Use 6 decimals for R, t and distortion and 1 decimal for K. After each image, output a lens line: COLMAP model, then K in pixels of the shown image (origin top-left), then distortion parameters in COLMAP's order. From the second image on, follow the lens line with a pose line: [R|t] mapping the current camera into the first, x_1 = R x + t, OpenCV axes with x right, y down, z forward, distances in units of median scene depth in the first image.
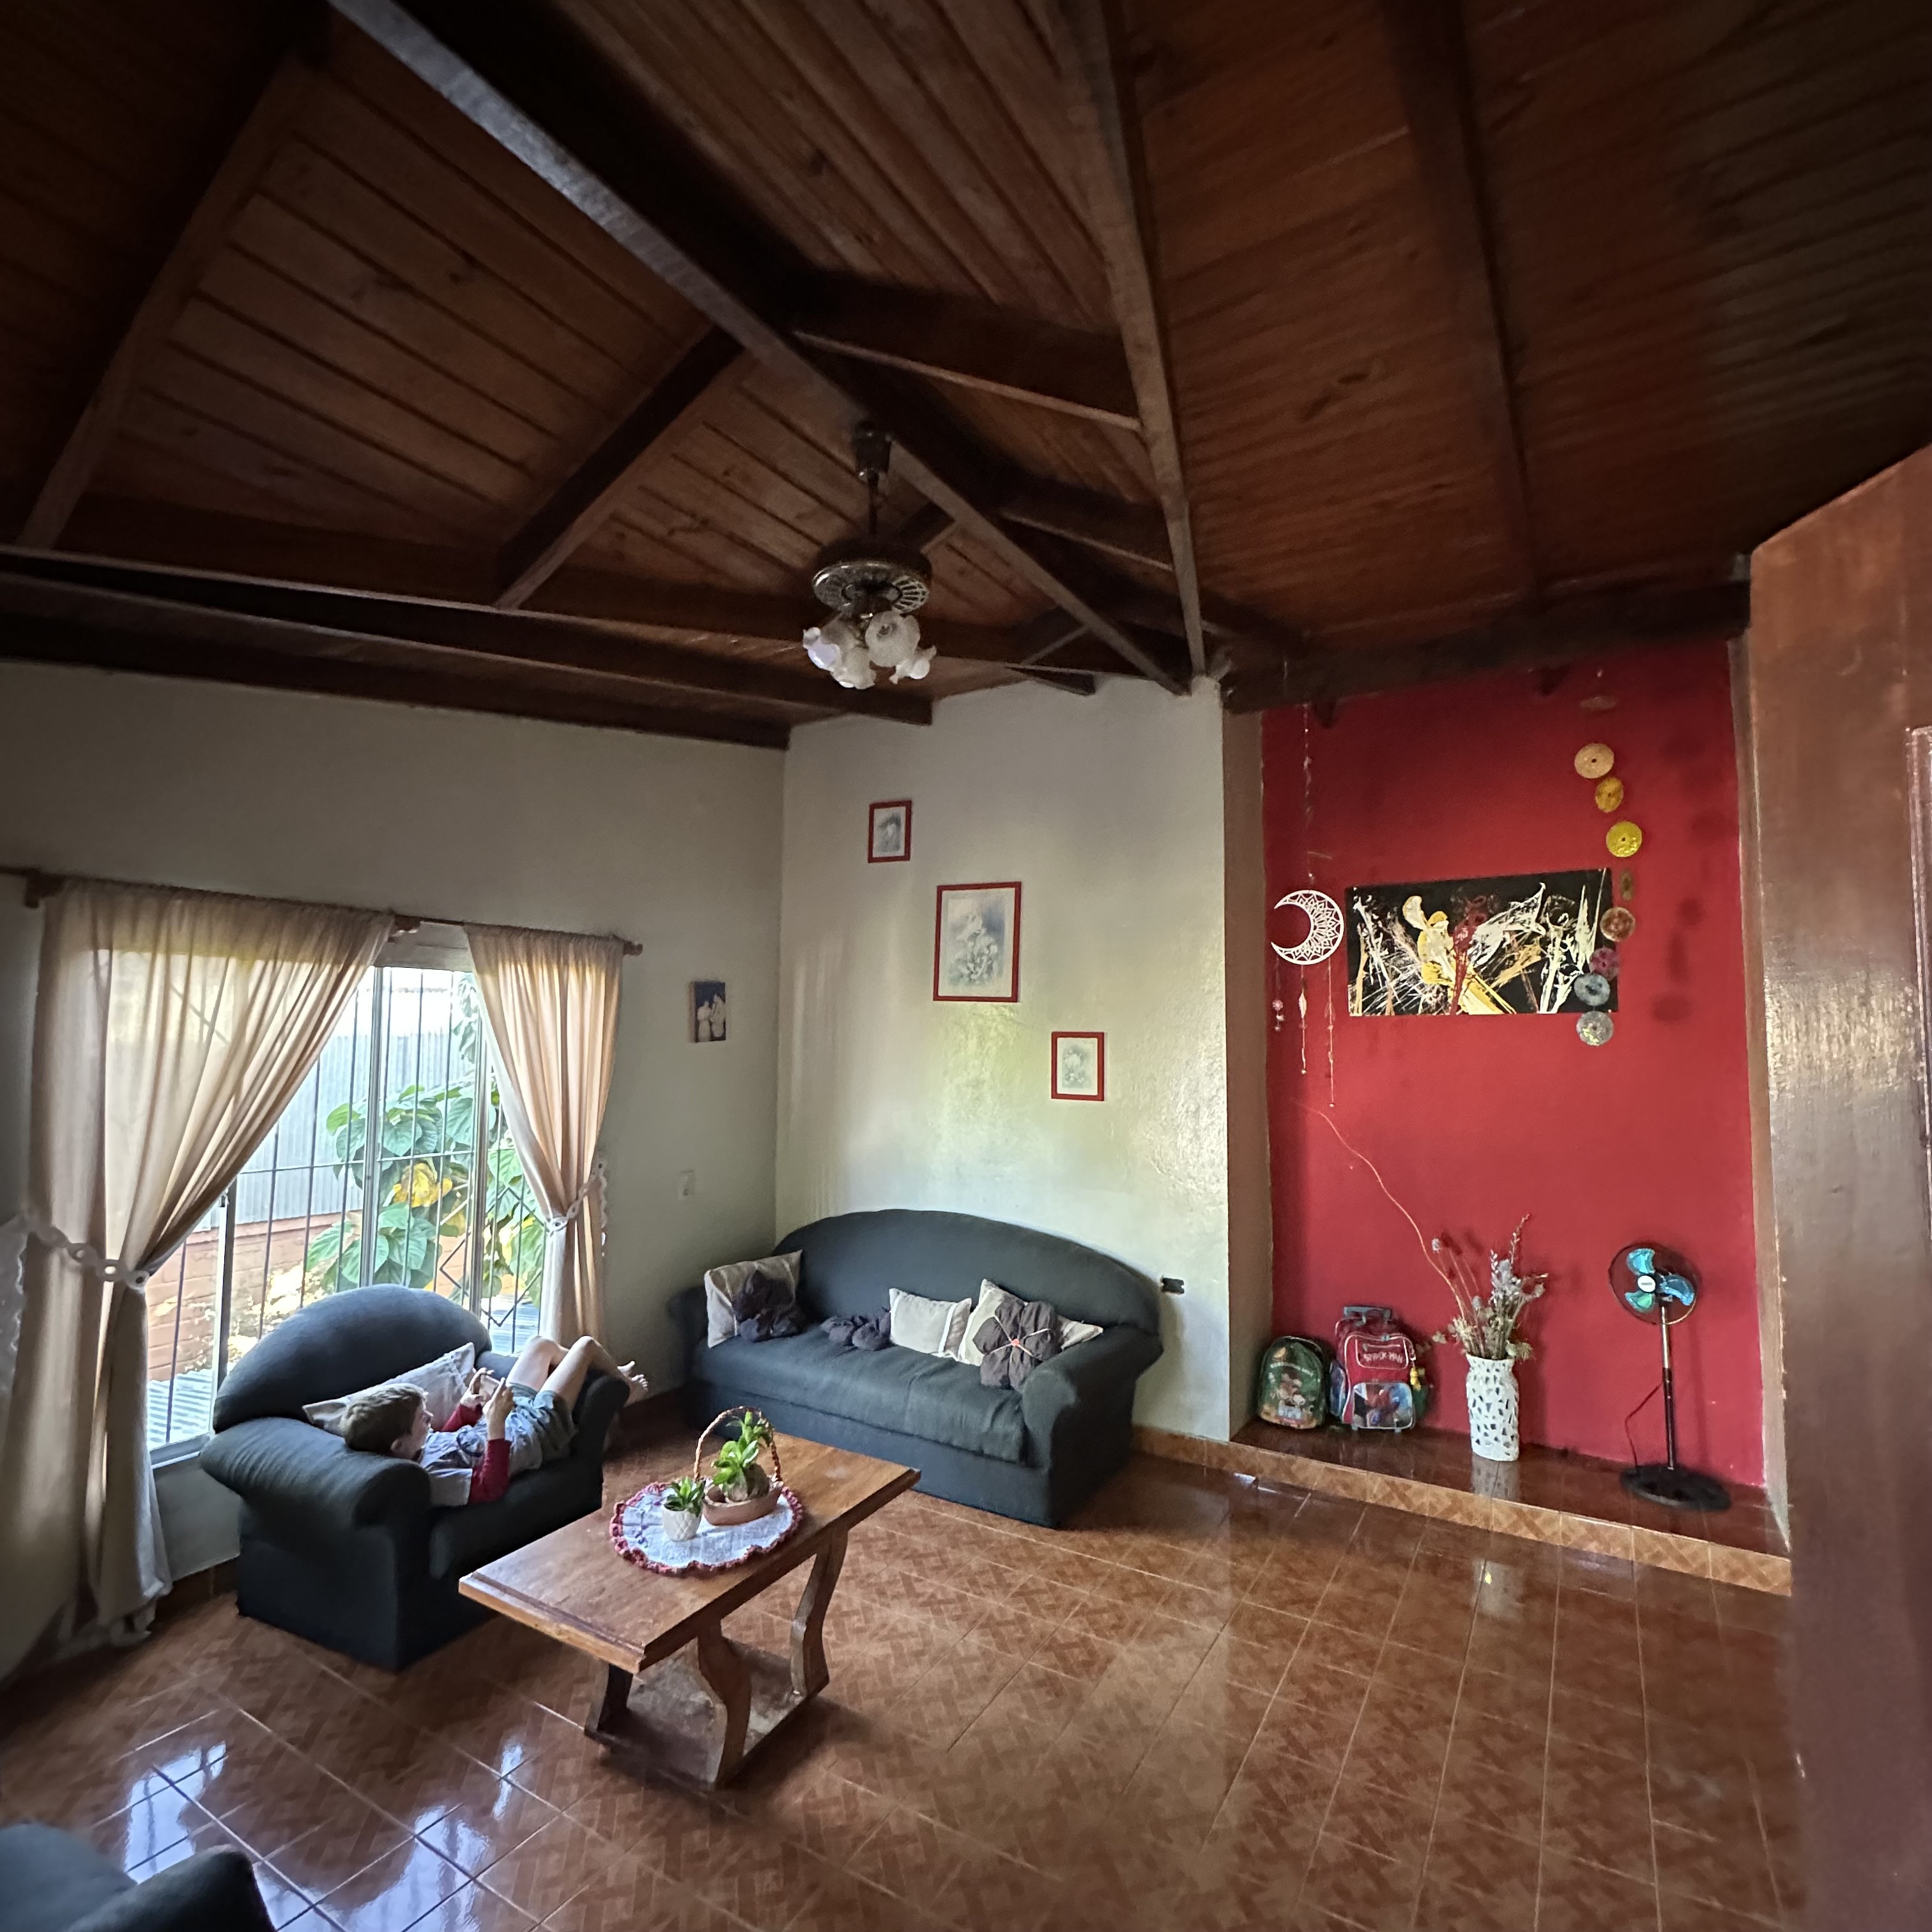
lens RADIAL K [[1027.9, 0, 962.6], [0, 1027.9, 965.1], [0, 0, 1]] dist [-0.004408, -0.000206]
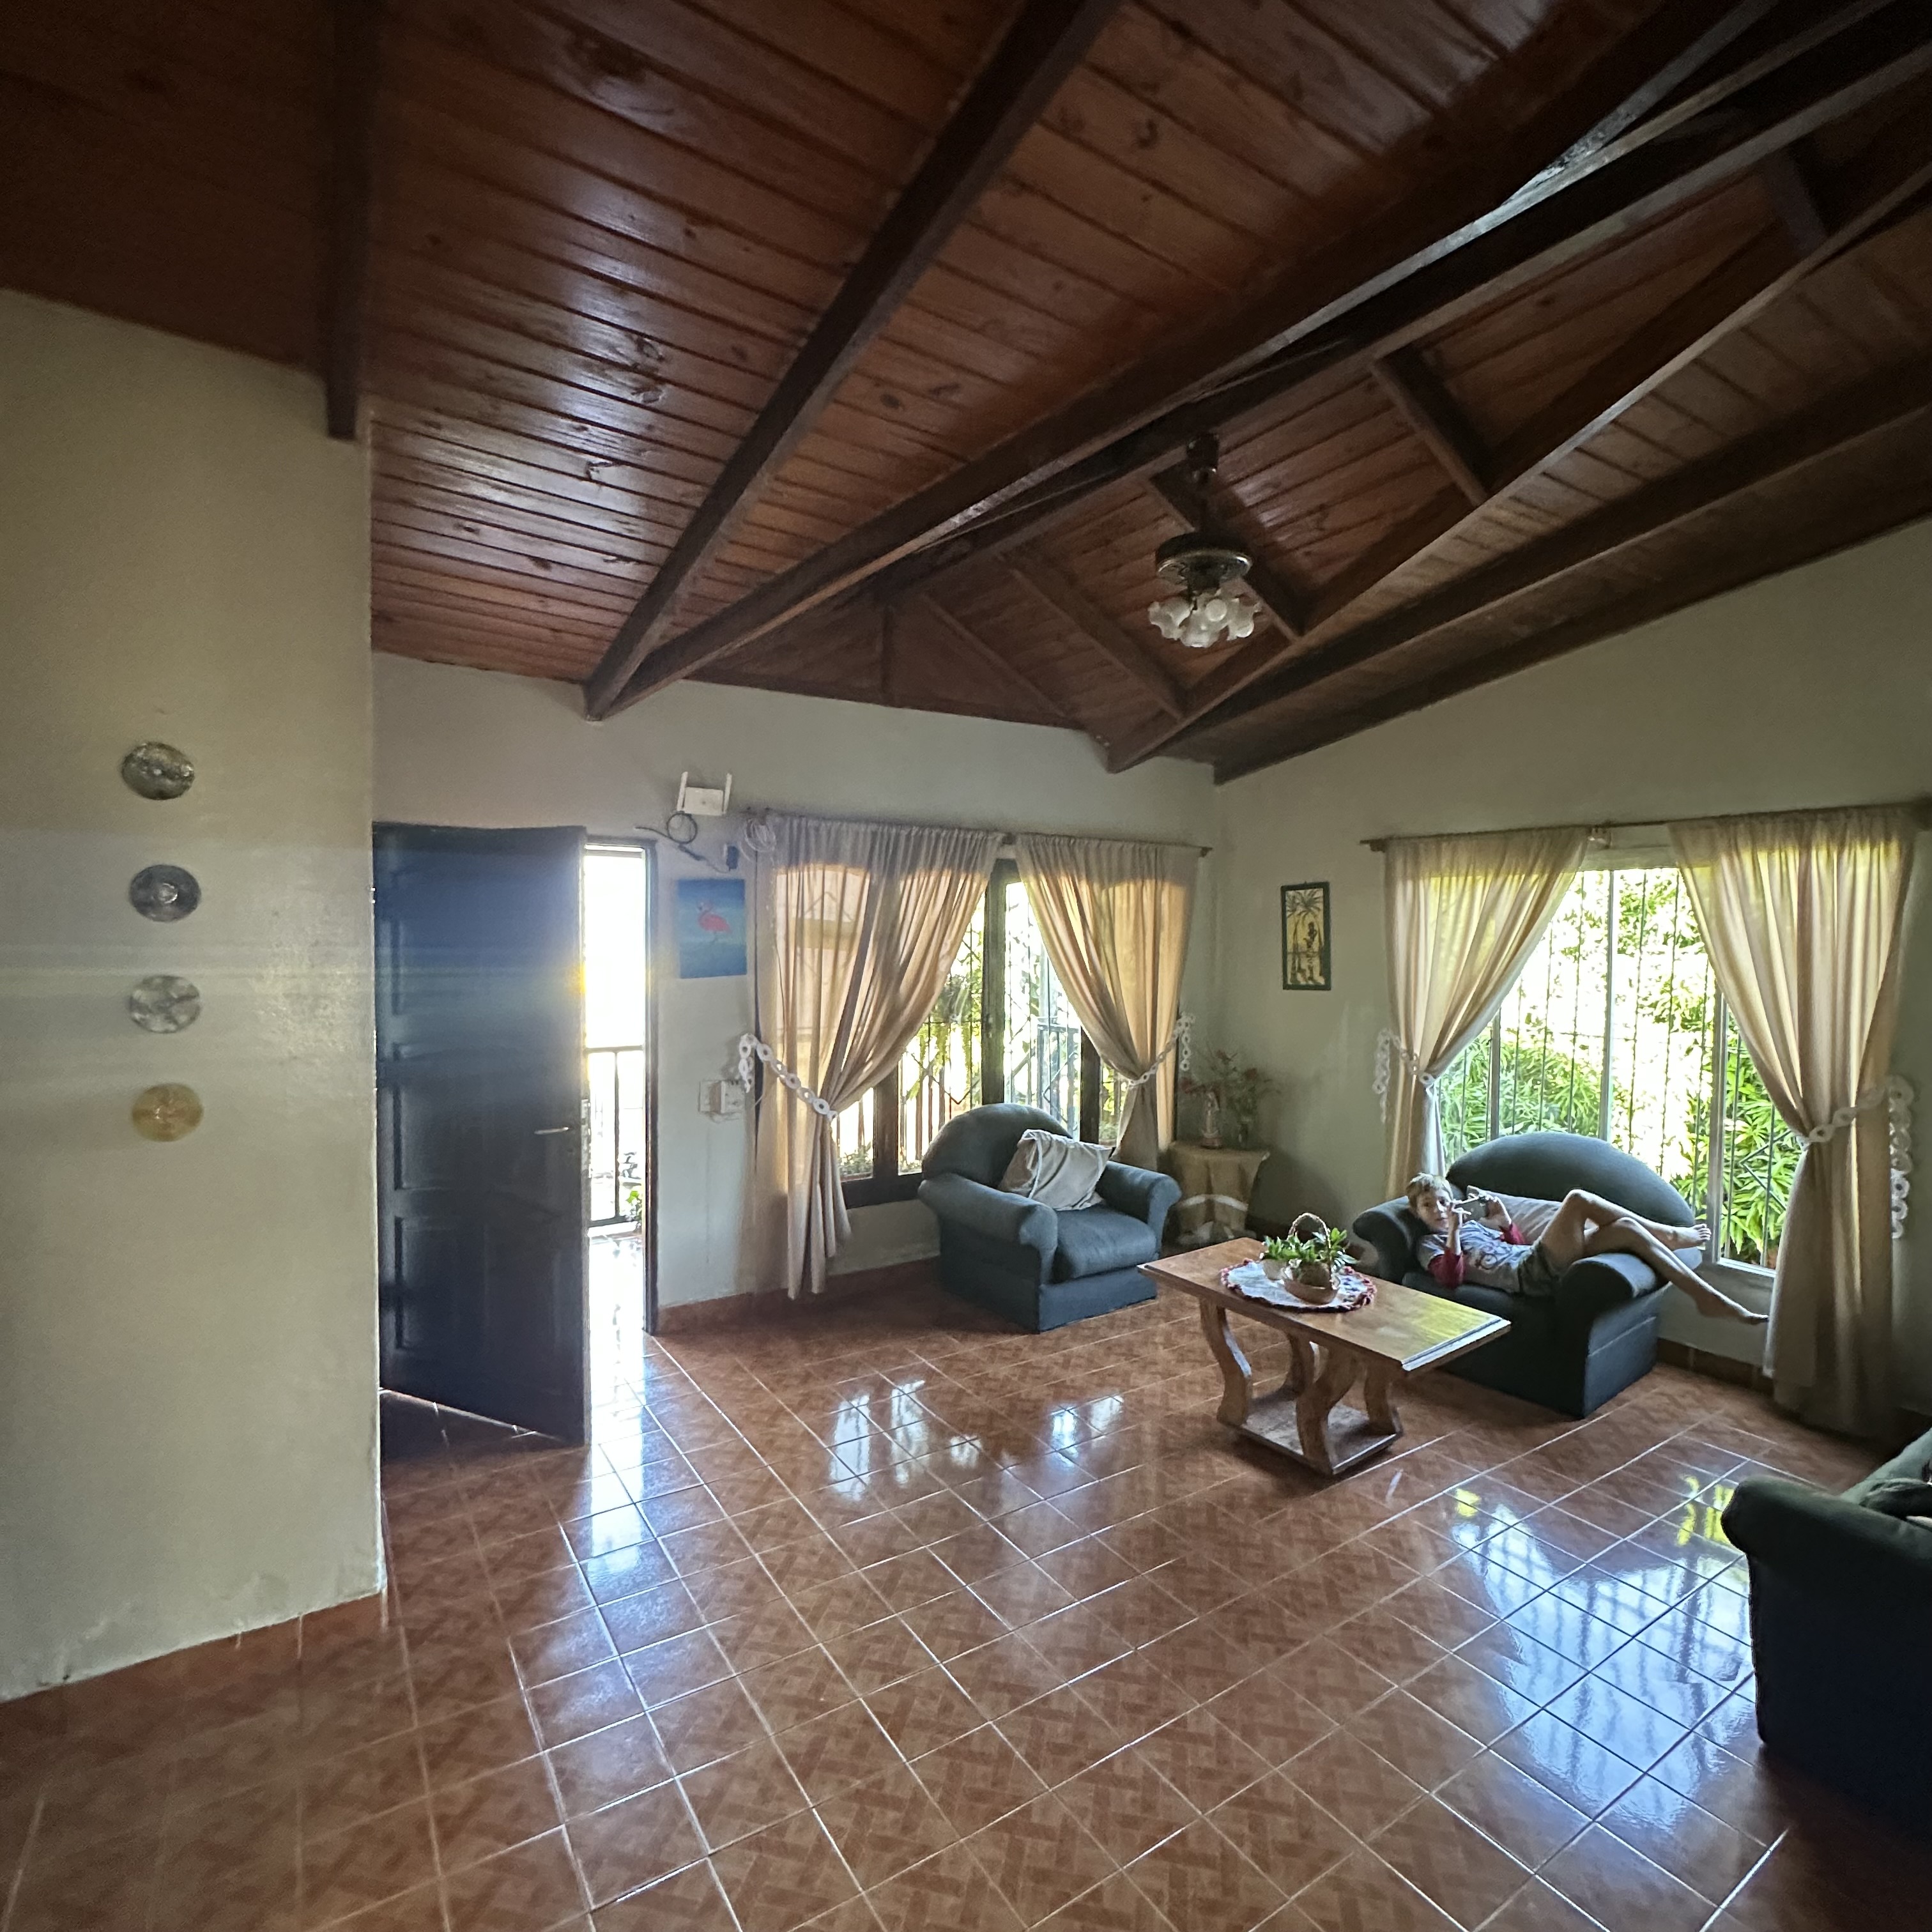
lens RADIAL K [[1027.9, 0, 962.6], [0, 1027.9, 965.1], [0, 0, 1]] dist [-0.004408, -0.000206]
pose [[-0.430359, 0.020463, -0.902426, 0.964465], [0.051456, 0.998673, -0.001893, 0.089706], [0.901190, -0.047250, -0.430841, 1.017934]]
